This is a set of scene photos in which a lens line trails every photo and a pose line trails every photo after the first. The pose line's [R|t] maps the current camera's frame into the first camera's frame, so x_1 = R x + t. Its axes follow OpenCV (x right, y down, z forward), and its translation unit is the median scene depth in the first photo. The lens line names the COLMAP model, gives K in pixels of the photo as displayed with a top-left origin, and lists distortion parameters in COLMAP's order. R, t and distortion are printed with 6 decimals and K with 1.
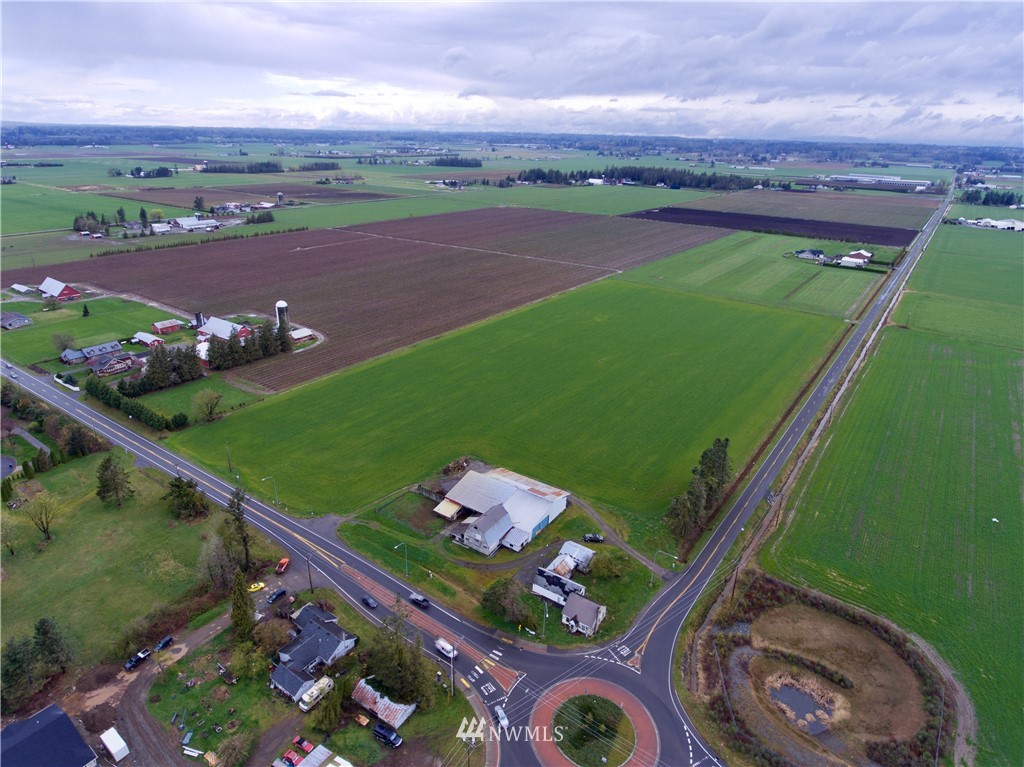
lens RADIAL K [[600.6, 0, 500.3], [0, 600.6, 385.2], [0, 0, 1]] dist [-0.007698, 0.002158]
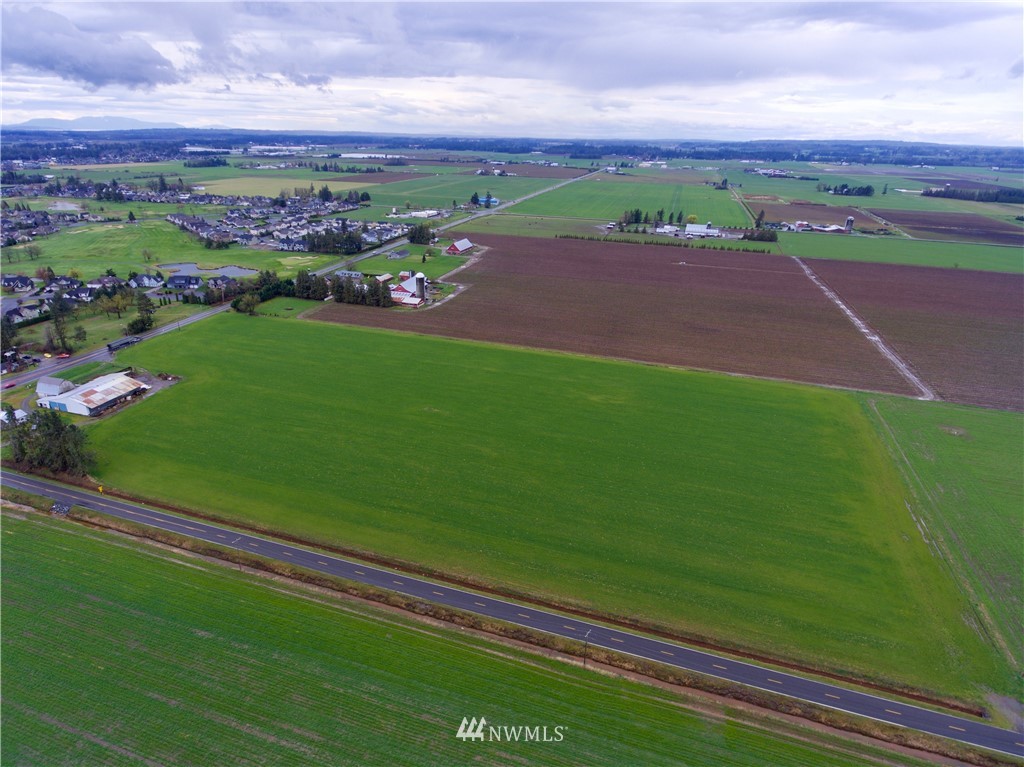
lens RADIAL K [[600.6, 0, 500.3], [0, 600.6, 385.2], [0, 0, 1]] dist [-0.007698, 0.002158]
pose [[0.312480, 0.352793, -0.881983, 1.042267], [-0.380231, 0.897304, 0.224208, -0.333376], [0.870506, 0.265296, 0.414533, 0.850423]]
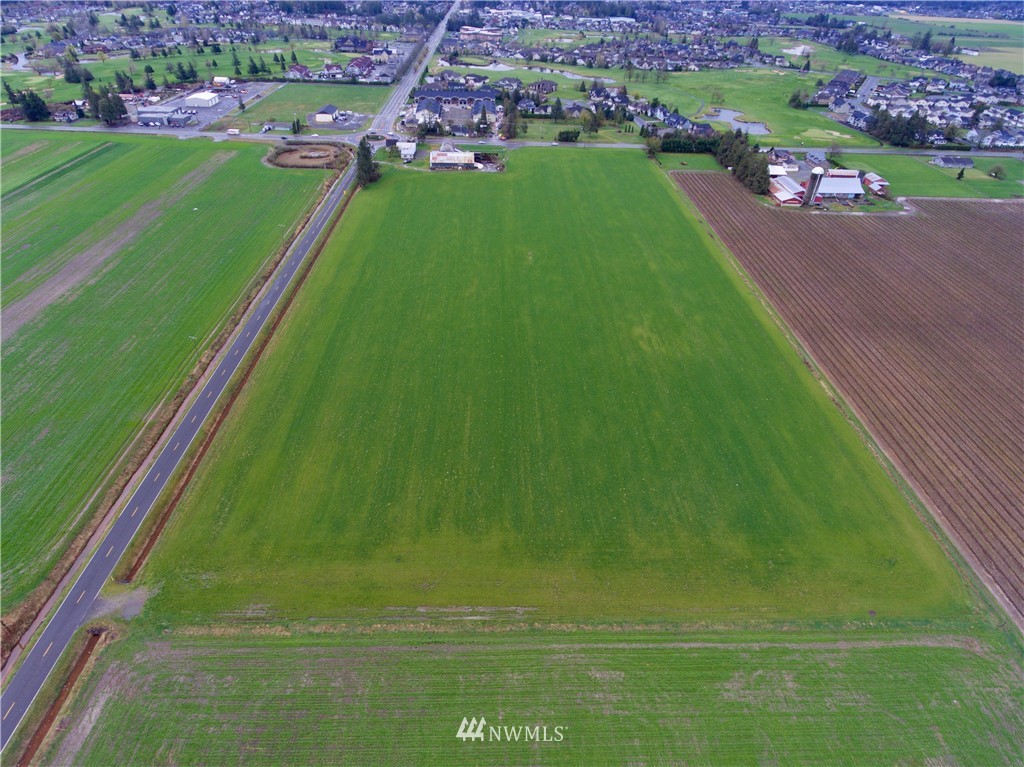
lens RADIAL K [[600.6, 0, 500.3], [0, 600.6, 385.2], [0, 0, 1]] dist [-0.007698, 0.002158]
pose [[-0.793492, 0.318401, -0.518644, 0.805046], [-0.281498, 0.563548, 0.776642, -0.671613], [0.539564, 0.762256, -0.357541, 1.636278]]
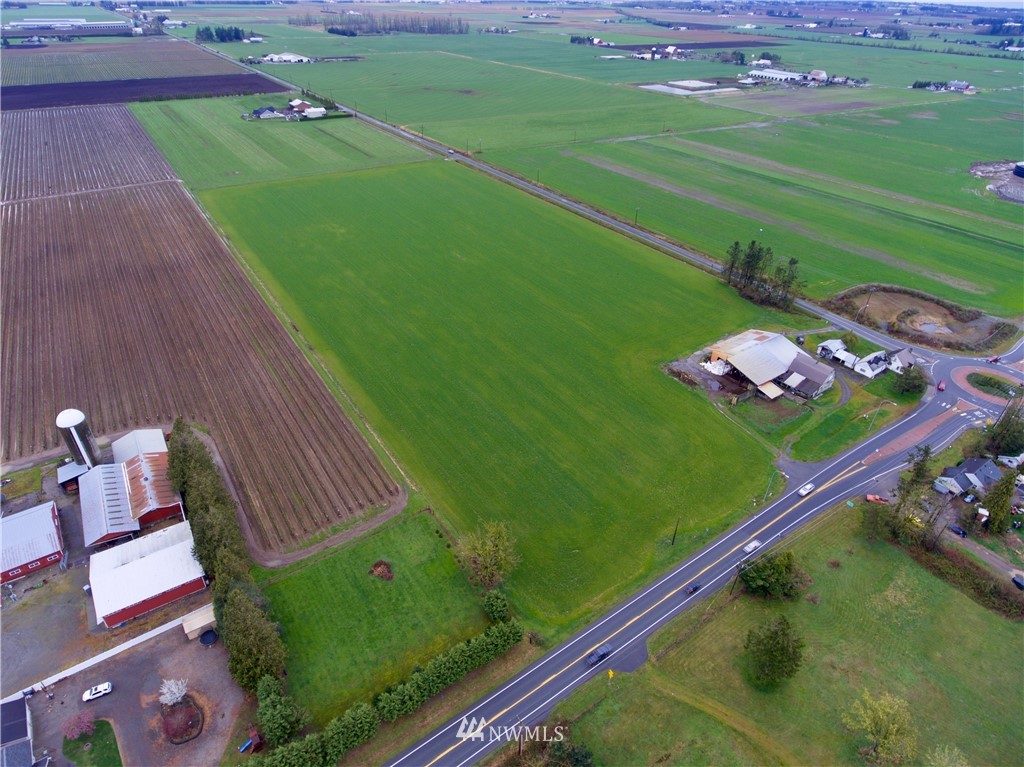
lens RADIAL K [[600.6, 0, 500.3], [0, 600.6, 385.2], [0, 0, 1]] dist [-0.007698, 0.002158]
pose [[0.343019, -0.535123, 0.771998, -0.721017], [0.354015, 0.834907, 0.421431, -0.282458], [-0.870064, 0.128740, 0.475830, 0.617491]]
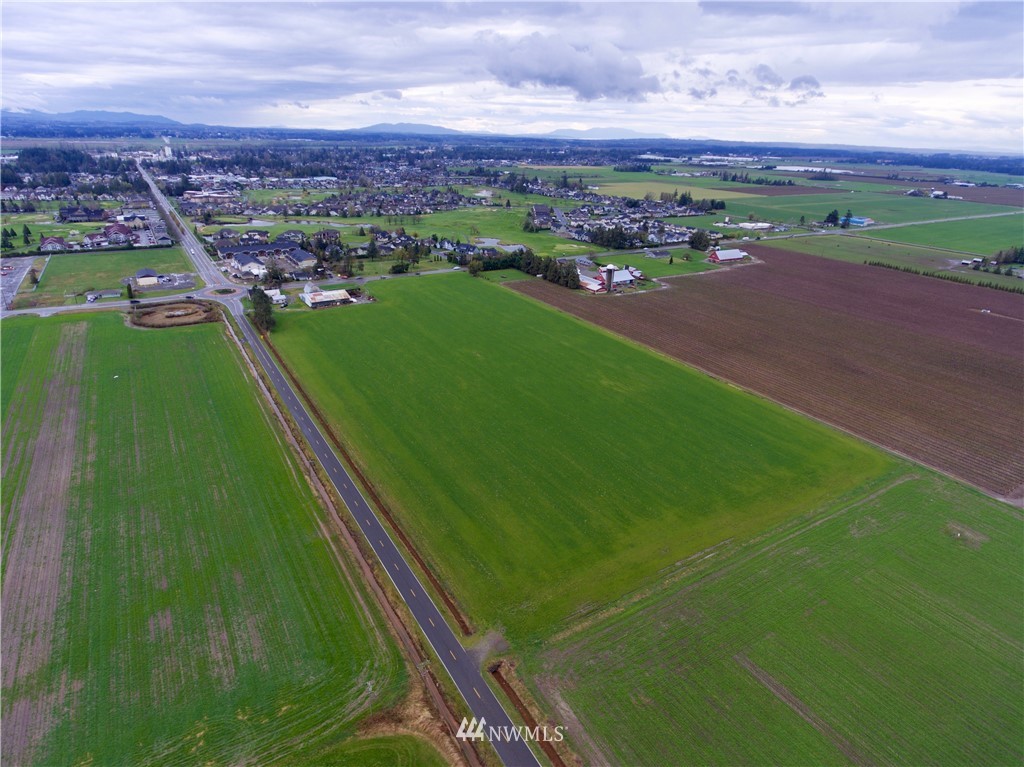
lens RADIAL K [[600.6, 0, 500.3], [0, 600.6, 385.2], [0, 0, 1]] dist [-0.007698, 0.002158]
pose [[-0.383264, 0.328178, -0.863370, 1.213848], [-0.392928, 0.788015, 0.473962, -0.575933], [0.835892, 0.520895, -0.173068, 1.430205]]
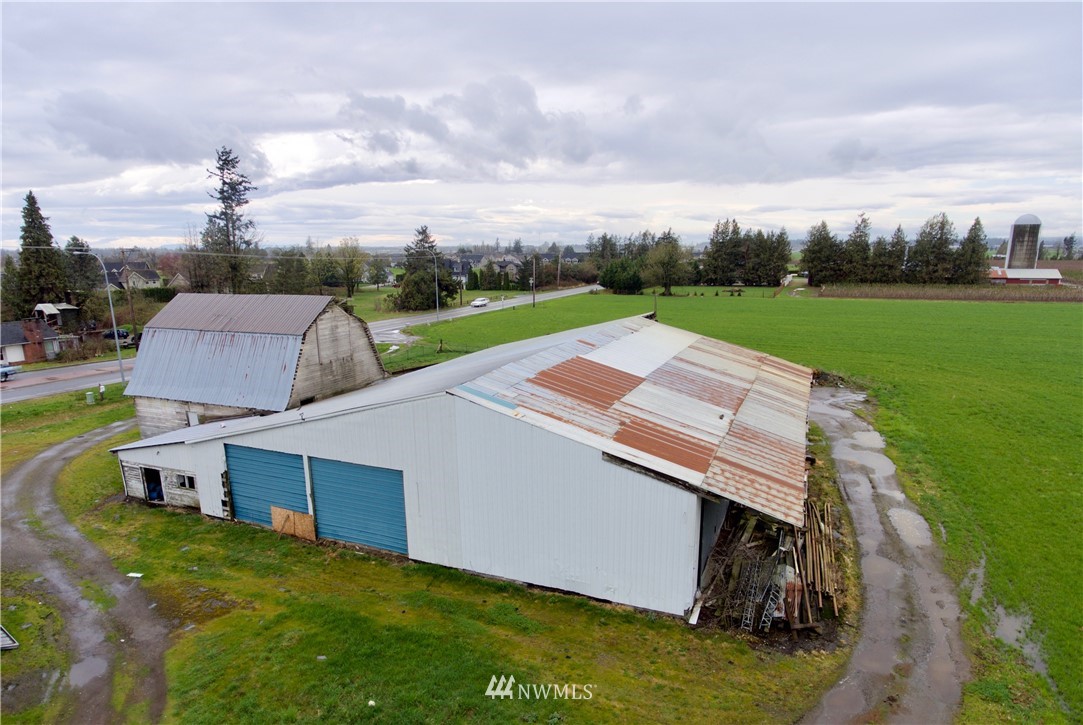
lens RADIAL K [[660.1, 0, 537.5], [0, 660.1, 367.6], [0, 0, 1]] dist [-0.003033, -0.002202]
pose [[0.203541, 0.148730, -0.967704, 0.142771], [-0.366146, 0.928239, 0.065651, 0.117384], [0.908024, 0.340958, 0.243392, 0.651310]]
